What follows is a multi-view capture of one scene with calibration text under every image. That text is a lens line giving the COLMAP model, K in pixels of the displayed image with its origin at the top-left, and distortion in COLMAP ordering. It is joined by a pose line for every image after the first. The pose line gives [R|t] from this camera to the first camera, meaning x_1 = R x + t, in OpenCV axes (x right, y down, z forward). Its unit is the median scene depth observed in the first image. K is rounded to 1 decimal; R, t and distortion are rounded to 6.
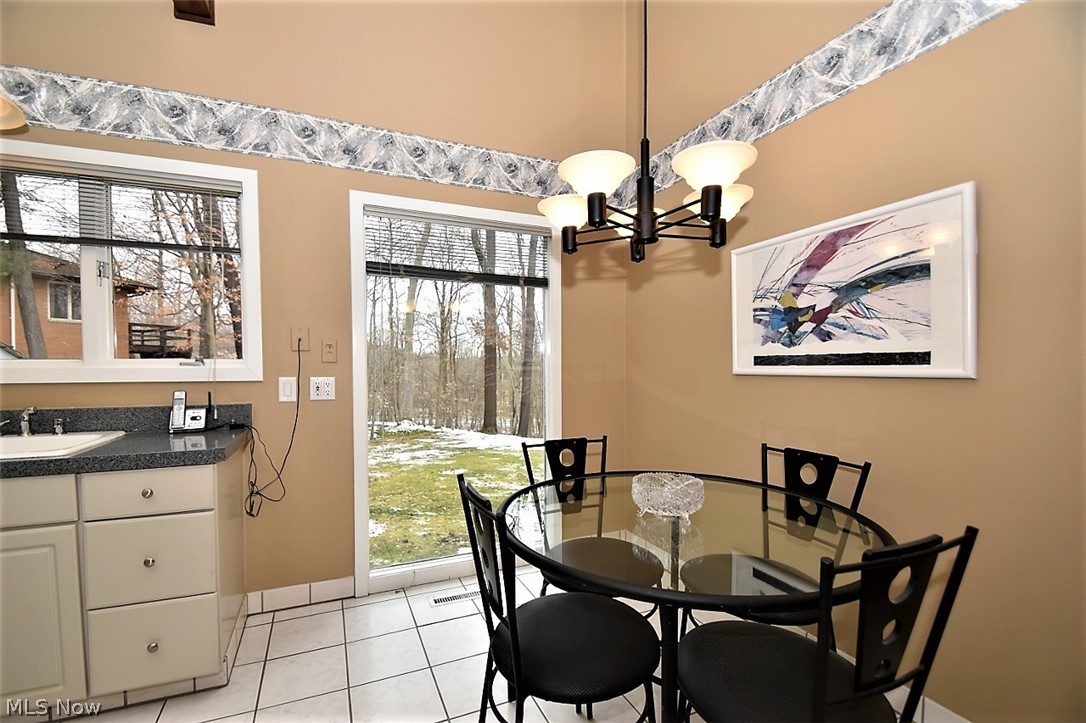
lens RADIAL K [[478.3, 0, 529.1], [0, 478.3, 382.5], [0, 0, 1]] dist [0.007645, -0.013719]
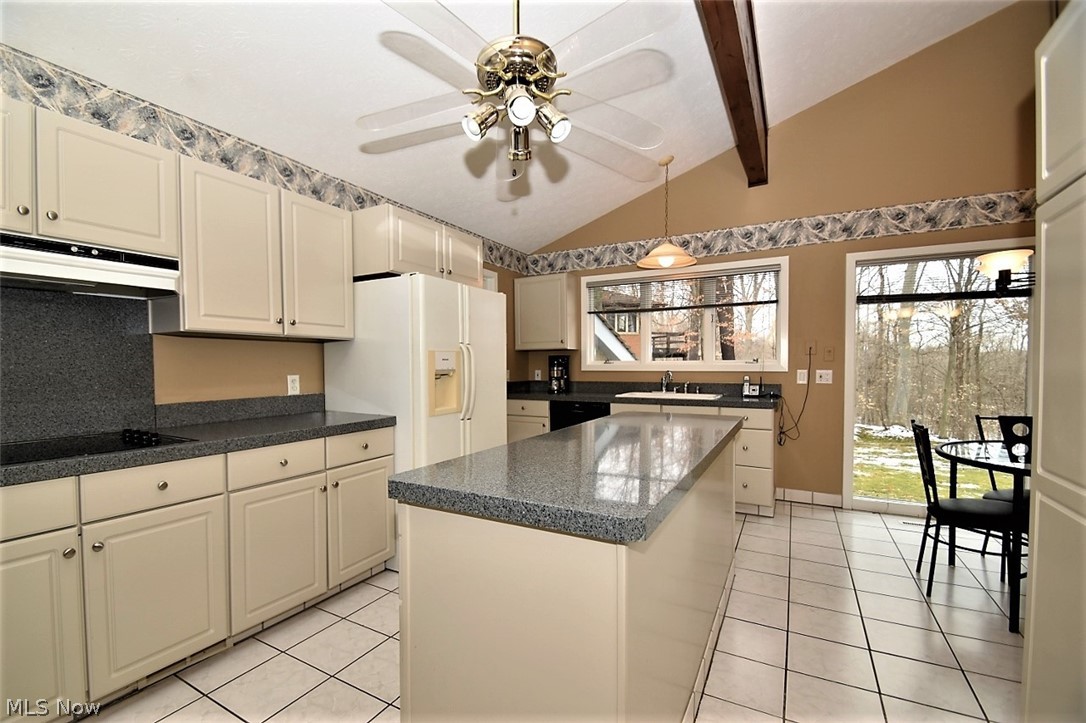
lens RADIAL K [[478.3, 0, 520.8], [0, 478.3, 378.6], [0, 0, 1]] dist [0.007645, -0.013719]
pose [[0.603102, 0.022324, -0.797352, 0.296591], [-0.024334, 0.999658, 0.009583, 0.032466], [0.797293, 0.013624, 0.603439, -0.965747]]
